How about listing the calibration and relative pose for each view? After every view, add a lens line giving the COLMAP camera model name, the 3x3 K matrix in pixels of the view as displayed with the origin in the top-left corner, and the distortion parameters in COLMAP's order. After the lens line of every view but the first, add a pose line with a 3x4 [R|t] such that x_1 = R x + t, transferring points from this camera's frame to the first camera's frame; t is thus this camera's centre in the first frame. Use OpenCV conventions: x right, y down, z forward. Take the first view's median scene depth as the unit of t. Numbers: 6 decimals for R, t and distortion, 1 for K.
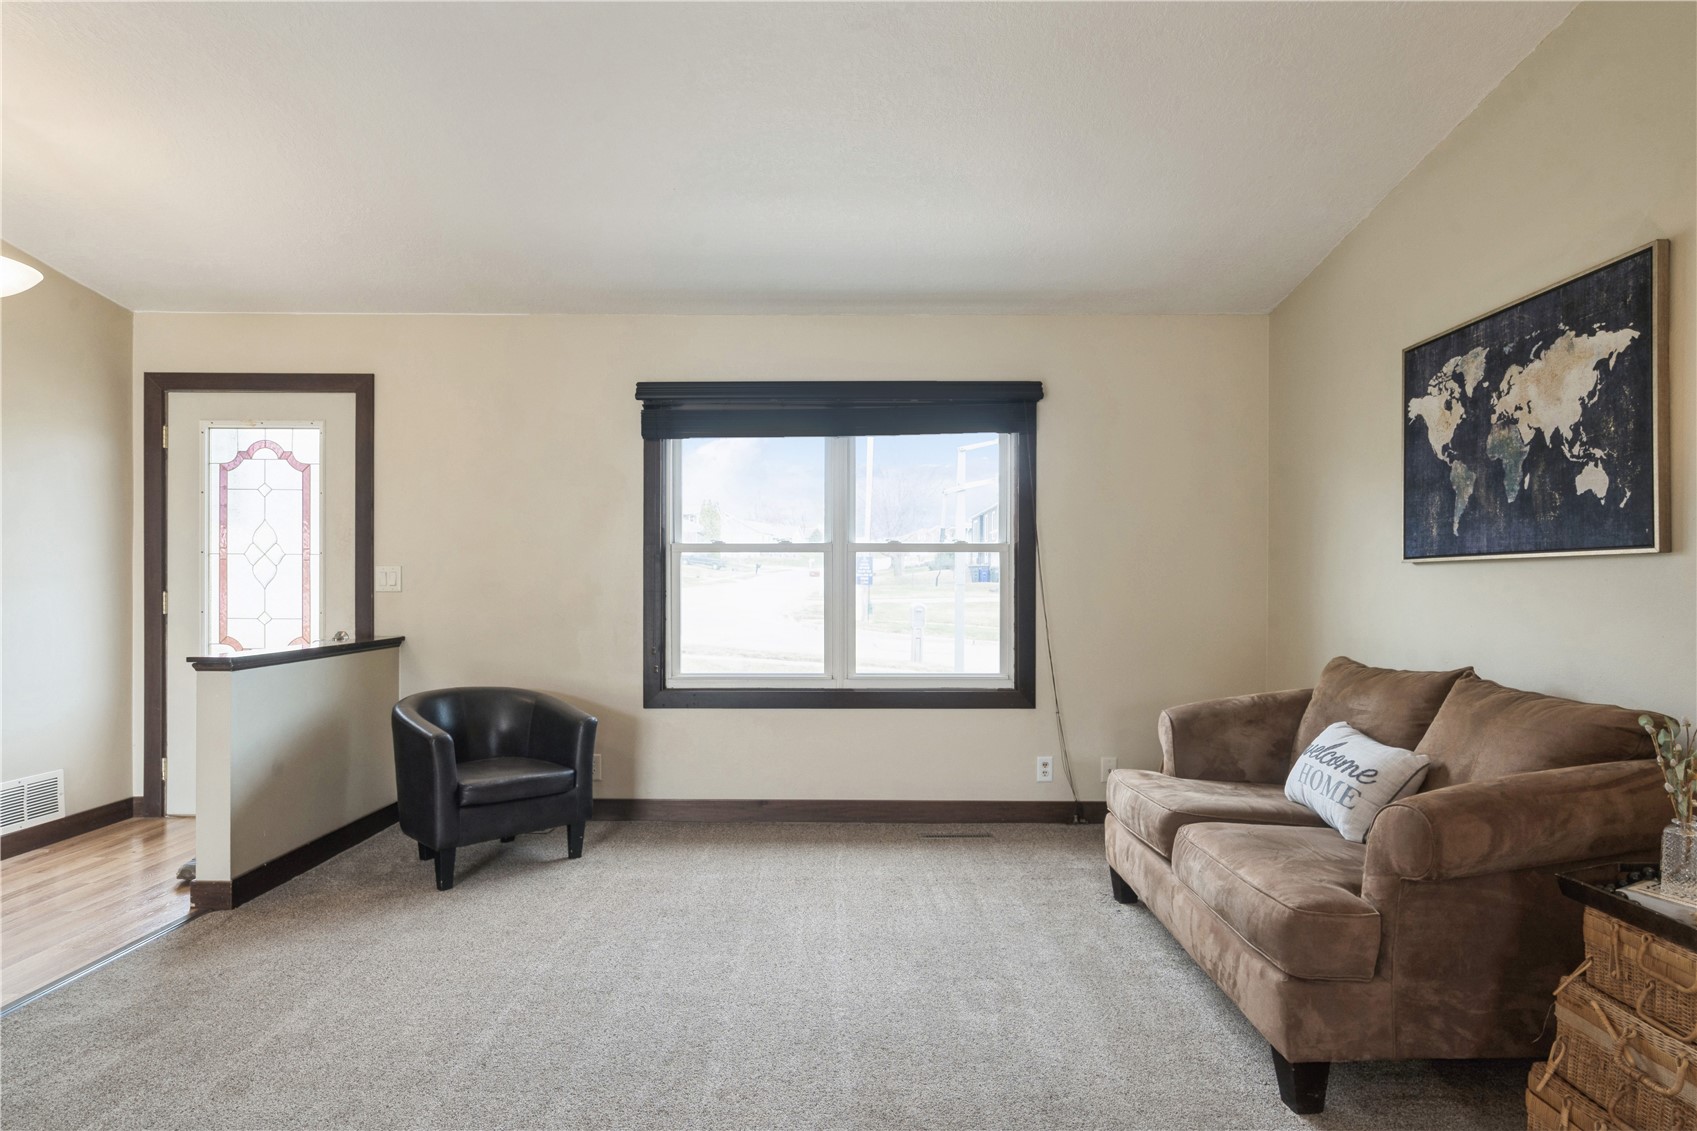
lens RADIAL K [[925.6, 0, 850.5], [0, 925.6, 573.4], [0, 0, 1]] dist [0.000142, -0.000209]
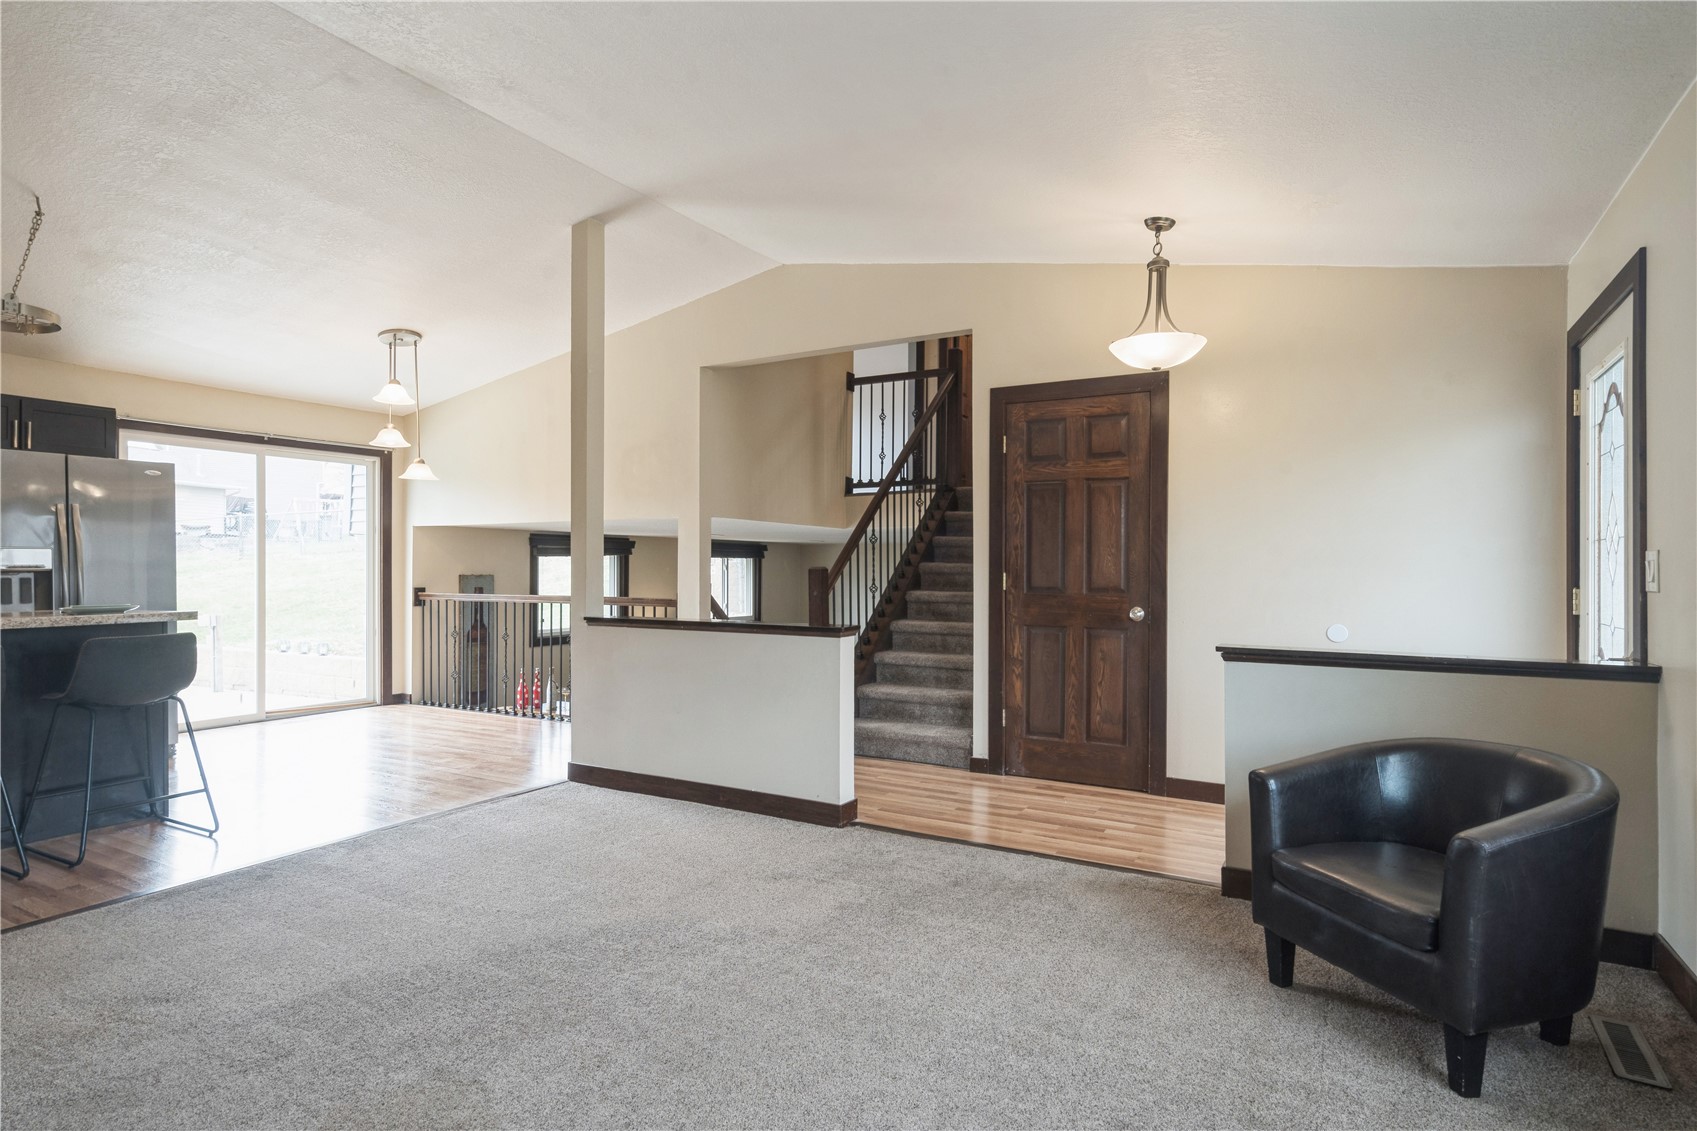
lens RADIAL K [[901.4, 0, 851.1], [0, 901.4, 563.5], [0, 0, 1]] dist [-0.006833, -0.000863]
pose [[-0.495012, 0.009884, -0.868830, 0.418297], [0.012146, 0.999916, 0.004456, -0.017010], [0.868801, -0.008347, -0.495090, 1.164071]]
